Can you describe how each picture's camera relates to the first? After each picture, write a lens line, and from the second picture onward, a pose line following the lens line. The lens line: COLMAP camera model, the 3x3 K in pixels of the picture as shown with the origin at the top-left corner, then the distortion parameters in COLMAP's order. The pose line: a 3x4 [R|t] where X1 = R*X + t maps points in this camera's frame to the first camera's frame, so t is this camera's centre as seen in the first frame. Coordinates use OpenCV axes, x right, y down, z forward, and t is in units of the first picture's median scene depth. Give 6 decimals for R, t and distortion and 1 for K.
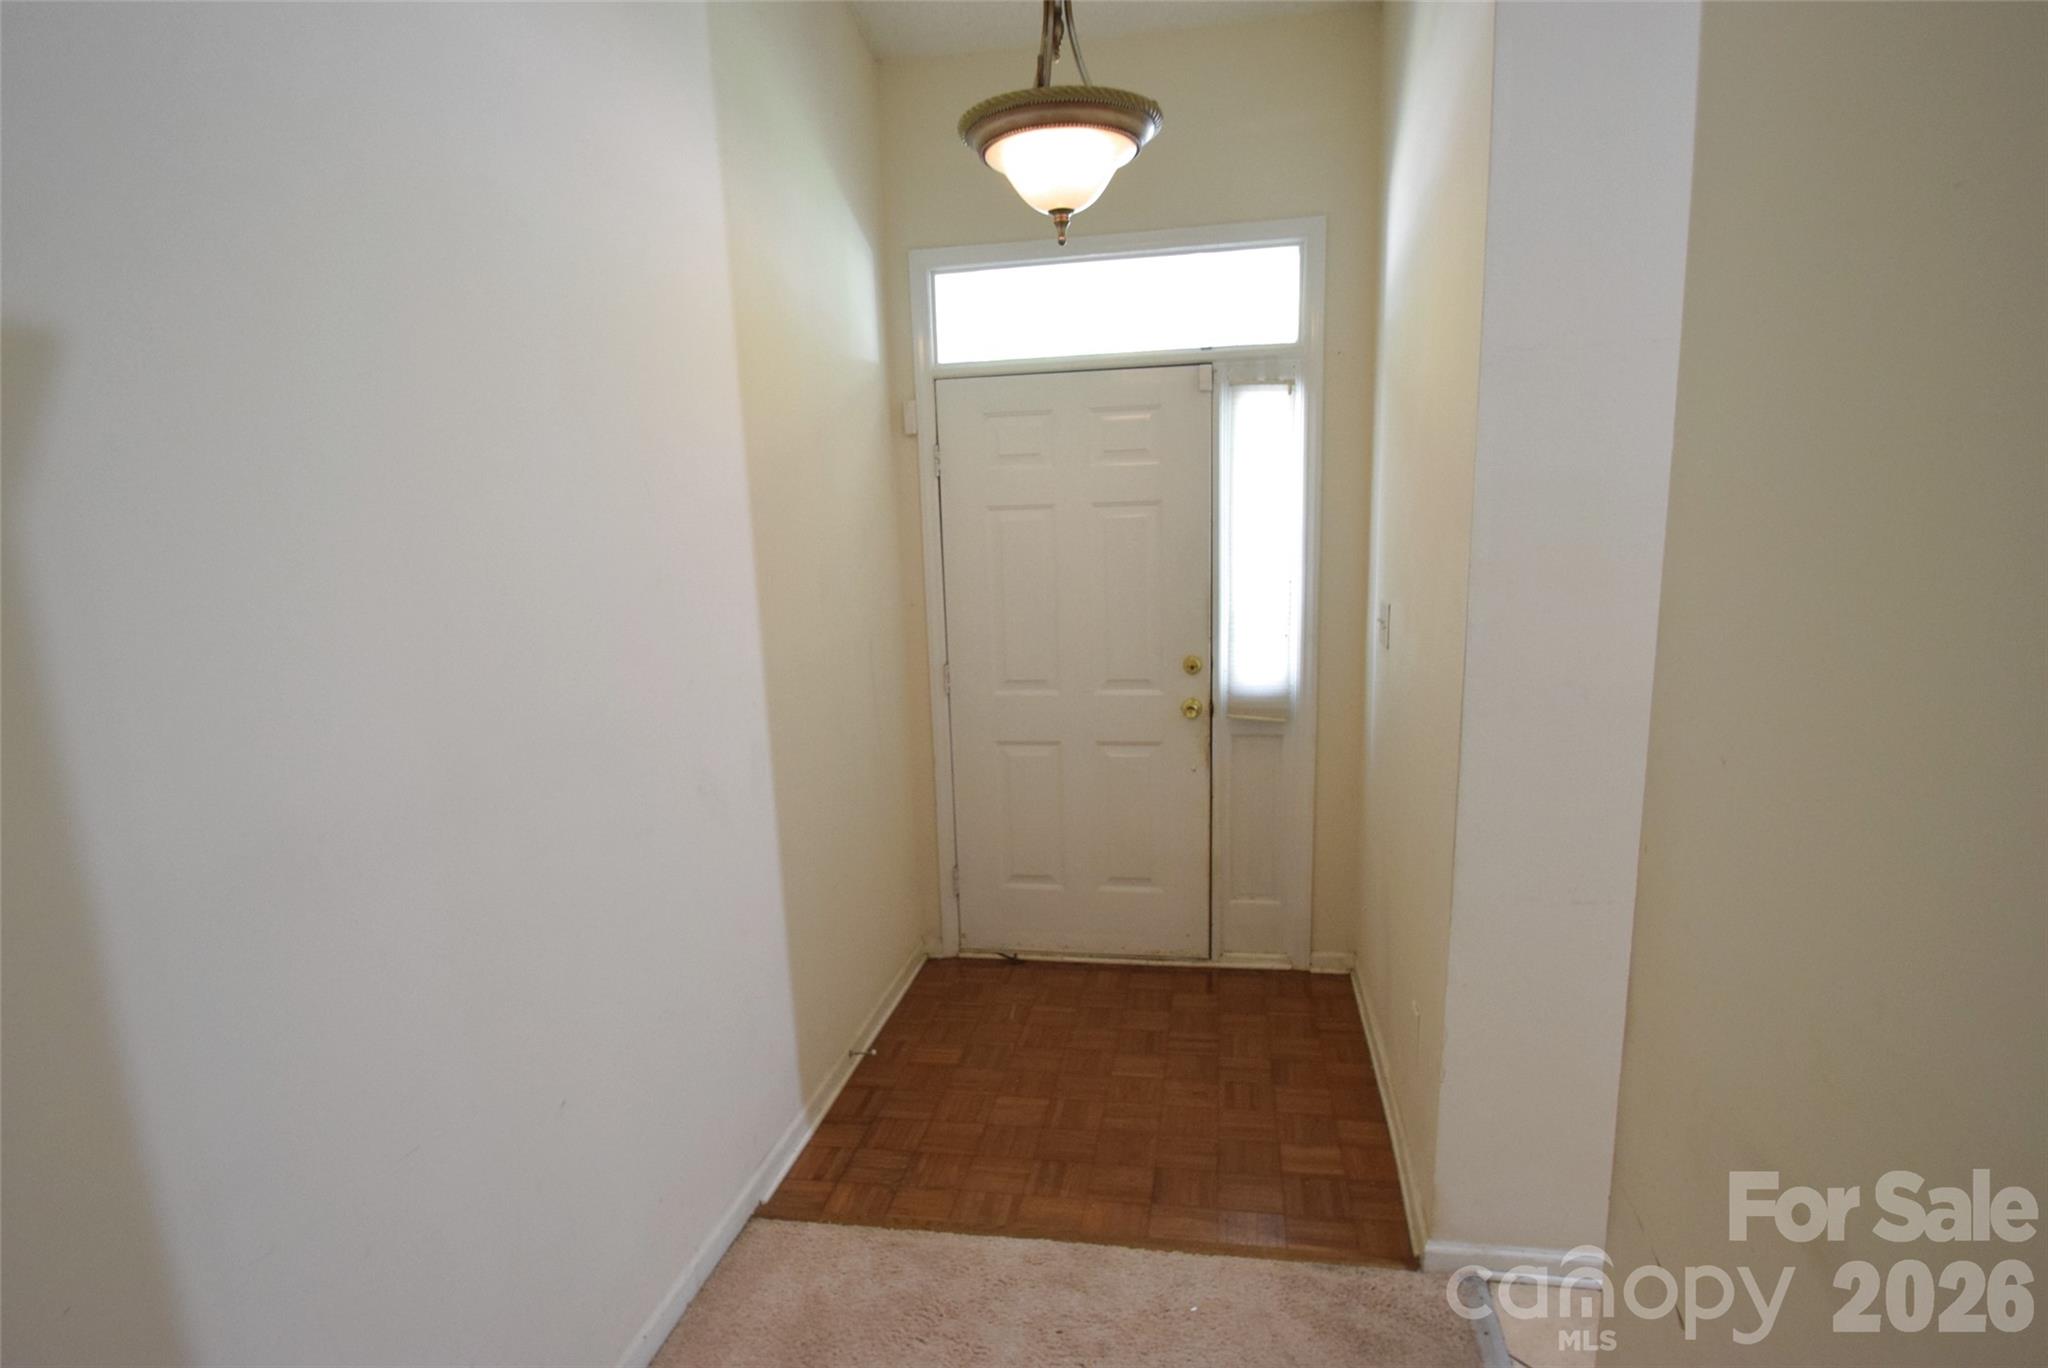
lens RADIAL K [[1136.6, 0, 1022.7], [0, 1136.6, 742.0], [0, 0, 1]] dist [-0.004325, -0.000771]
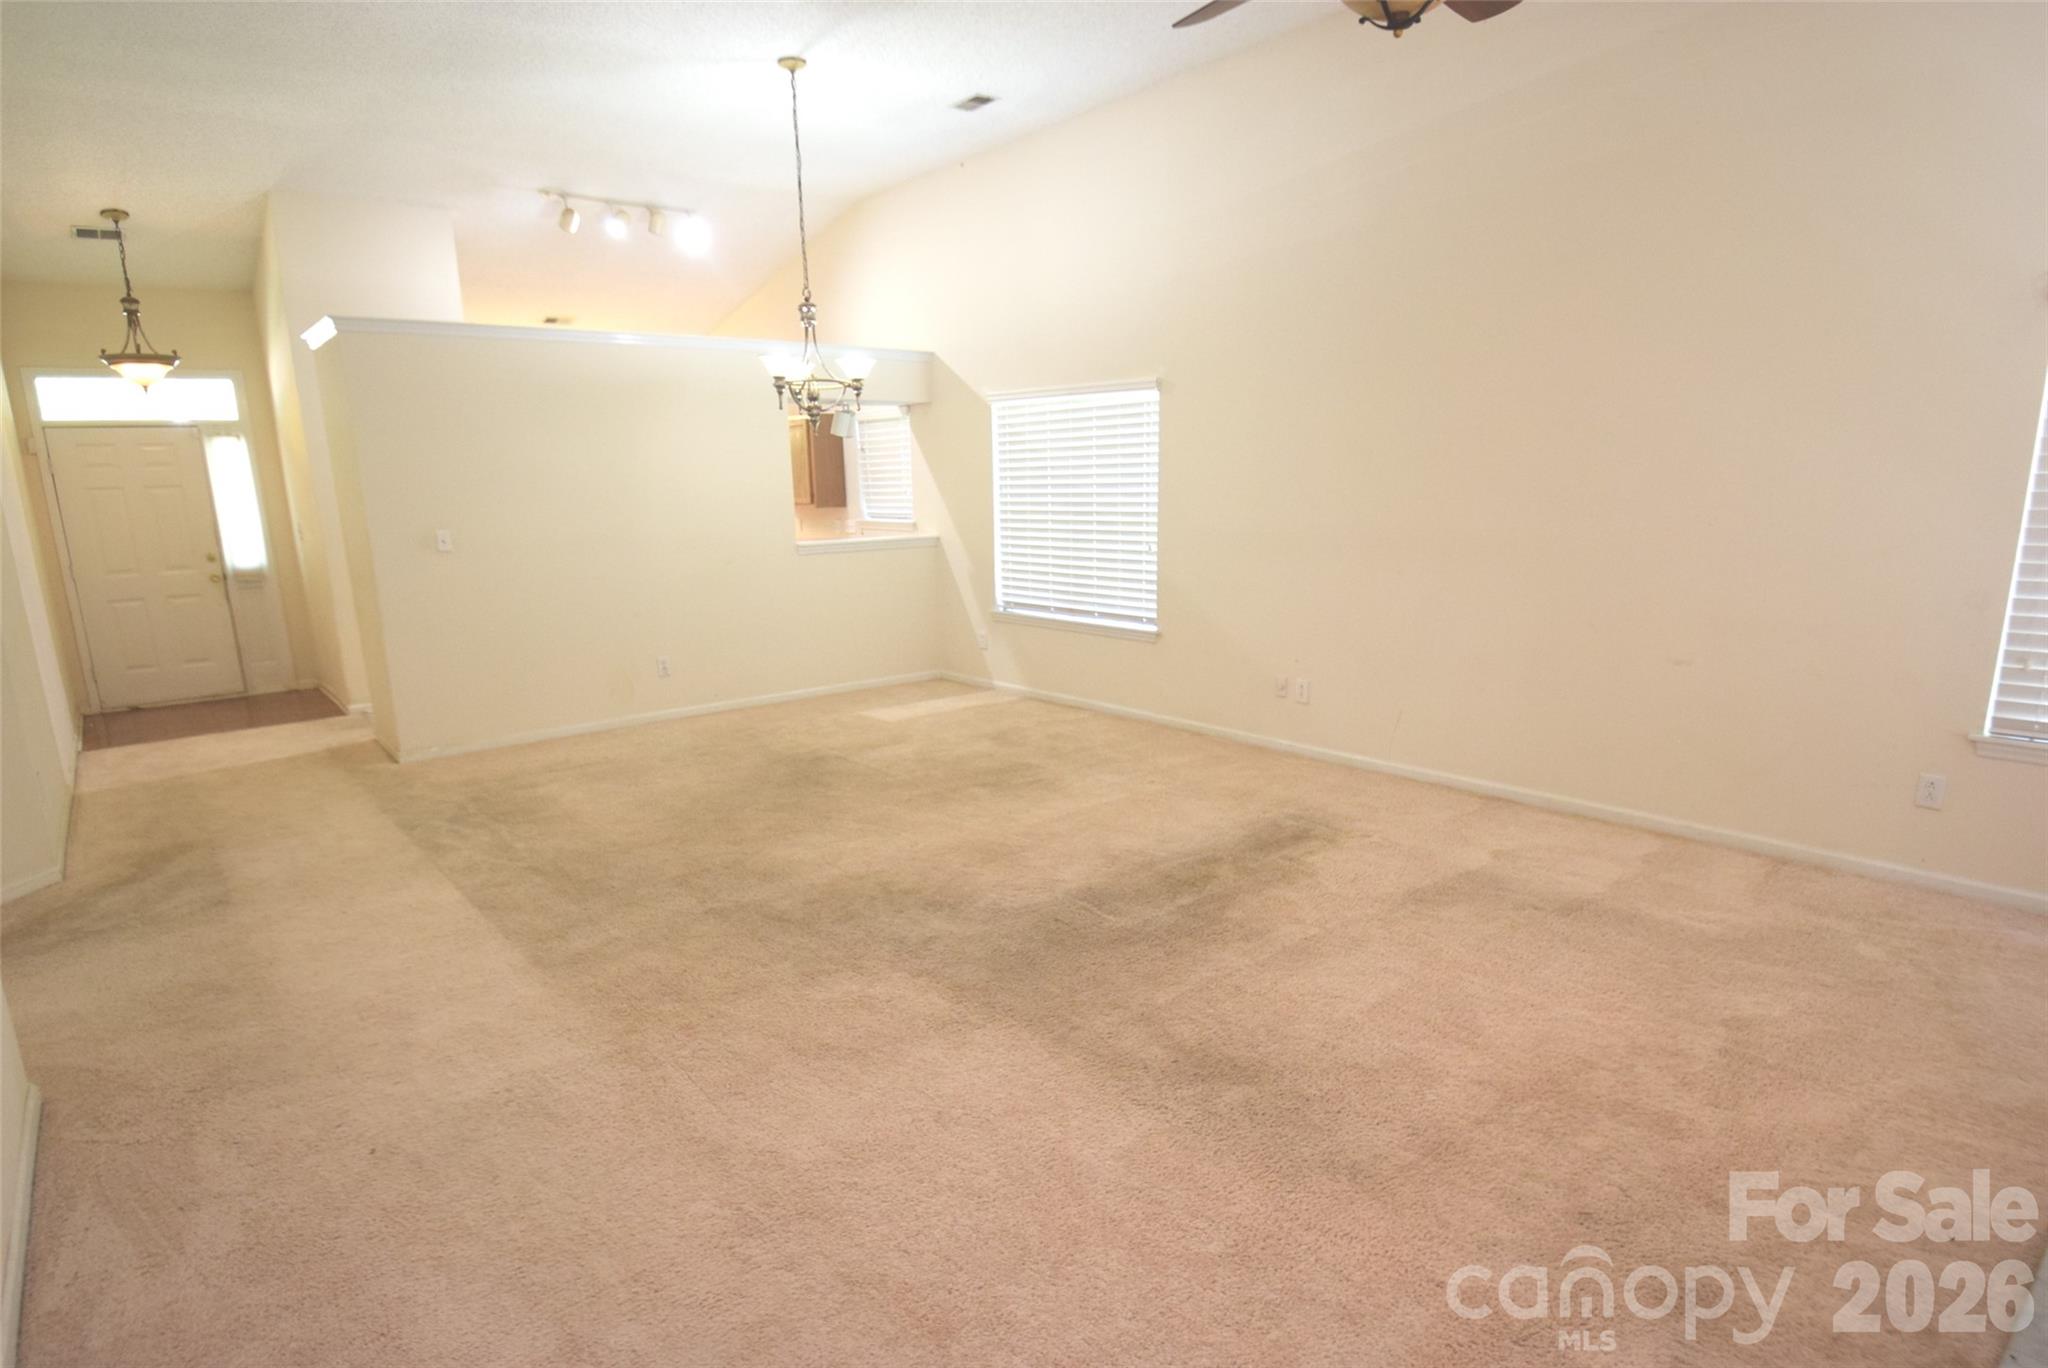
lens RADIAL K [[1136.6, 0, 1022.7], [0, 1136.6, 742.0], [0, 0, 1]] dist [-0.004325, -0.000771]
pose [[0.657335, -0.167502, 0.734747, -0.523575], [0.151855, 0.984427, 0.088567, 0.349362], [-0.738140, 0.053357, 0.672535, -1.741041]]
